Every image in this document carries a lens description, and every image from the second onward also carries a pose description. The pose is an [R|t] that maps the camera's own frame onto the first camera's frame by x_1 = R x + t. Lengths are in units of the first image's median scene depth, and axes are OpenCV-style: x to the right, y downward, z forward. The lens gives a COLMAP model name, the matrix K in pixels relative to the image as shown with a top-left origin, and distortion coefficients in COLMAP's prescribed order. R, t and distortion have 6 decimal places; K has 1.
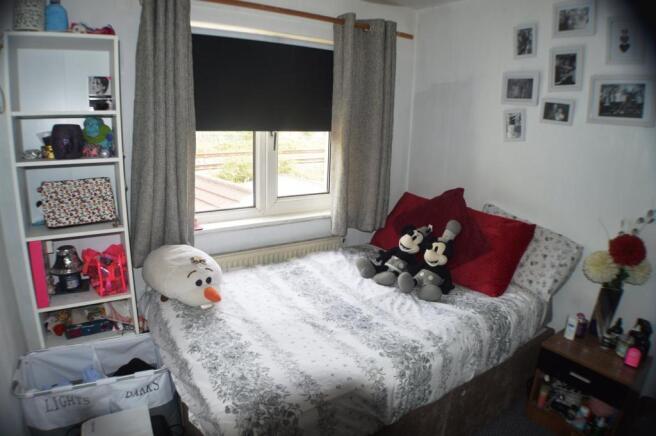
lens RADIAL K [[404.9, 0, 313.3], [0, 404.9, 217.9], [0, 0, 1]] dist [-0.128479, 0.003898]
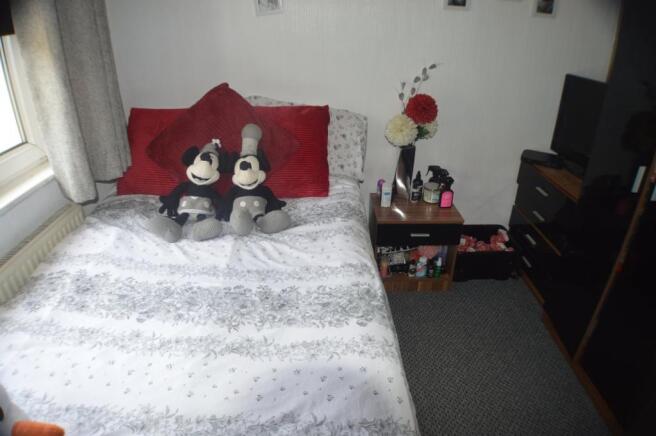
lens RADIAL K [[404.9, 0, 313.3], [0, 404.9, 217.9], [0, 0, 1]] dist [-0.128479, 0.003898]
pose [[0.542749, -0.412371, 0.731692, -0.236308], [0.216682, 0.910429, 0.352375, -0.079411], [-0.811463, -0.032707, 0.583488, 0.456936]]
